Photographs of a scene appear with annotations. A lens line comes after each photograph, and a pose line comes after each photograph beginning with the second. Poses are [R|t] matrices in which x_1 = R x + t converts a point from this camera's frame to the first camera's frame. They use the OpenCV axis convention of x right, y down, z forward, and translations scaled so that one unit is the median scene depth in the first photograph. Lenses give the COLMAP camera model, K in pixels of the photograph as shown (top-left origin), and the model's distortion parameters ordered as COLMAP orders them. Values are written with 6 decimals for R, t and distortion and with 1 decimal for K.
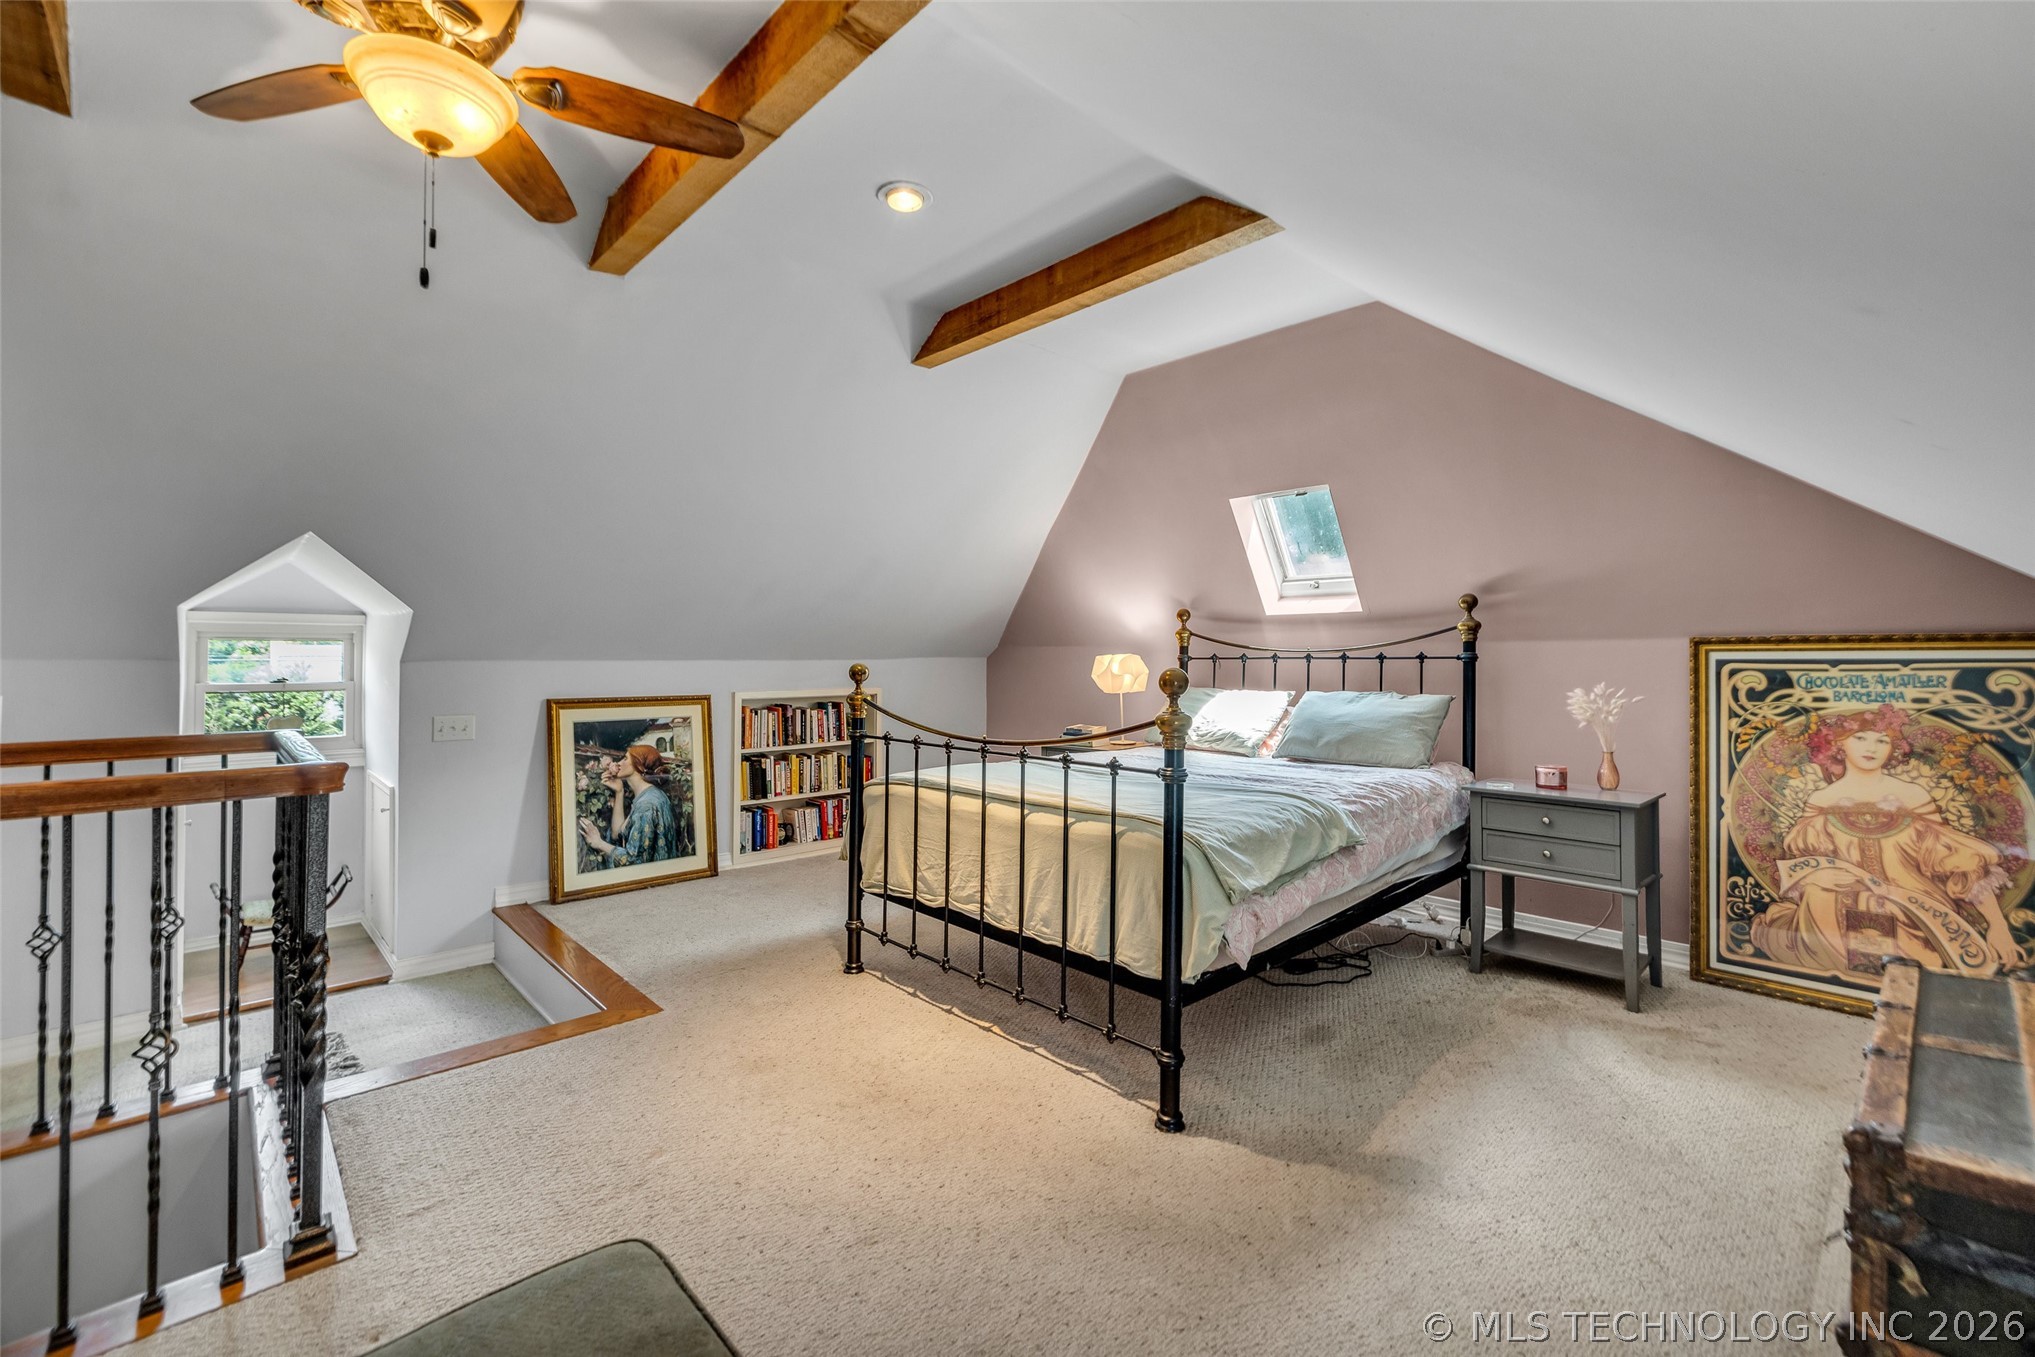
lens RADIAL K [[857.7, 0, 1020.5], [0, 857.7, 651.5], [0, 0, 1]] dist [-0.001375, -0.000382]
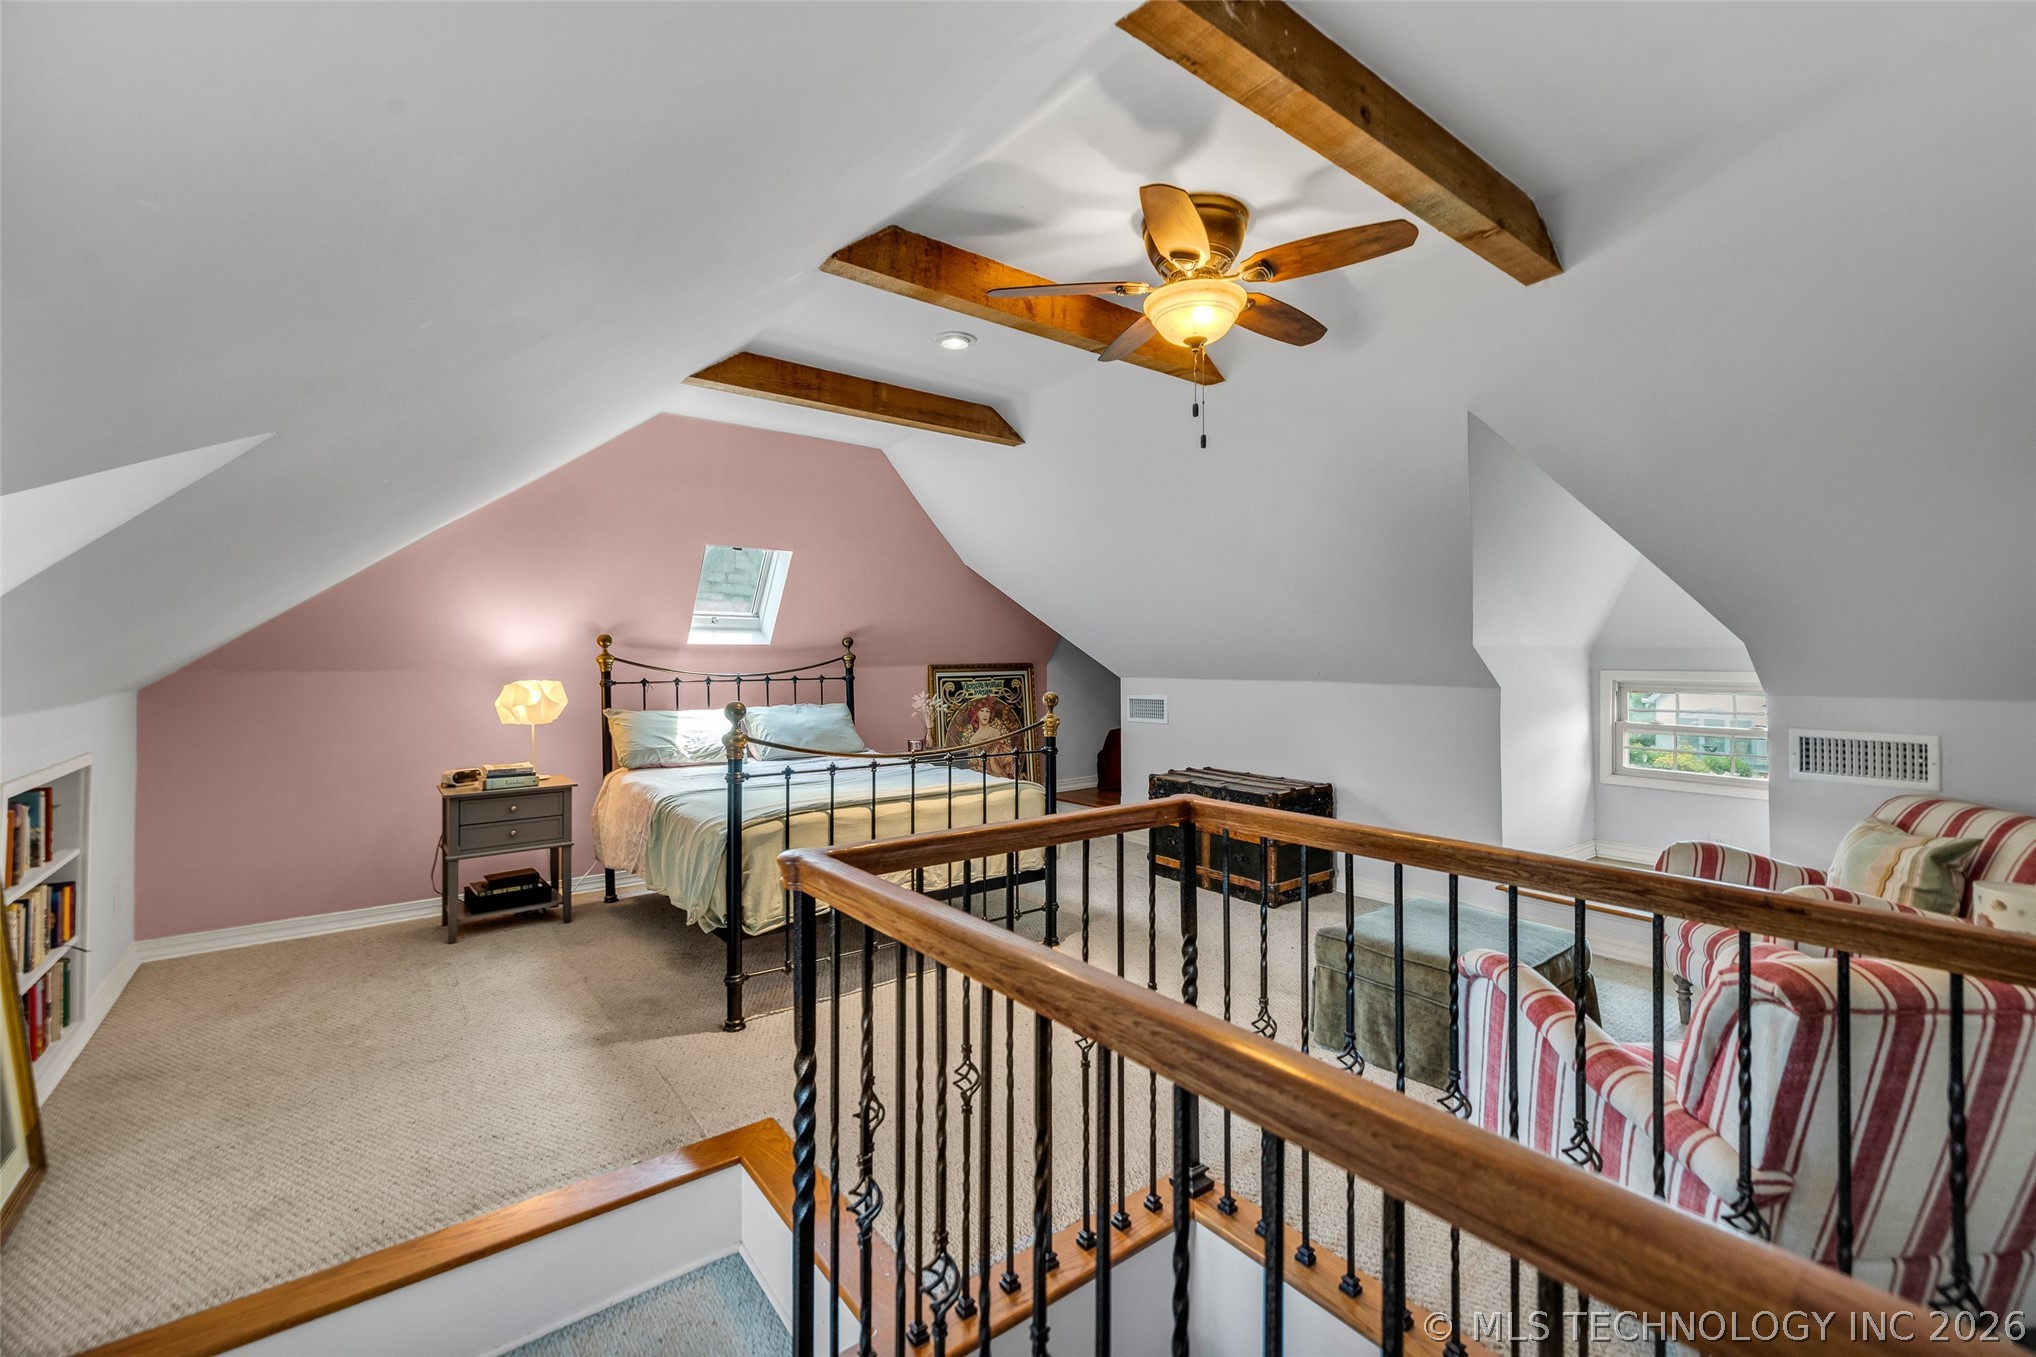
lens RADIAL K [[864.6, 0, 1014.9], [0, 864.6, 662.4], [0, 0, 1]] dist [-0.001370, 0.000465]
pose [[0.100598, -0.007914, 0.994896, -1.095624], [-0.005182, 0.999951, 0.008478, -0.039166], [-0.994914, -0.006008, 0.100552, 0.590042]]
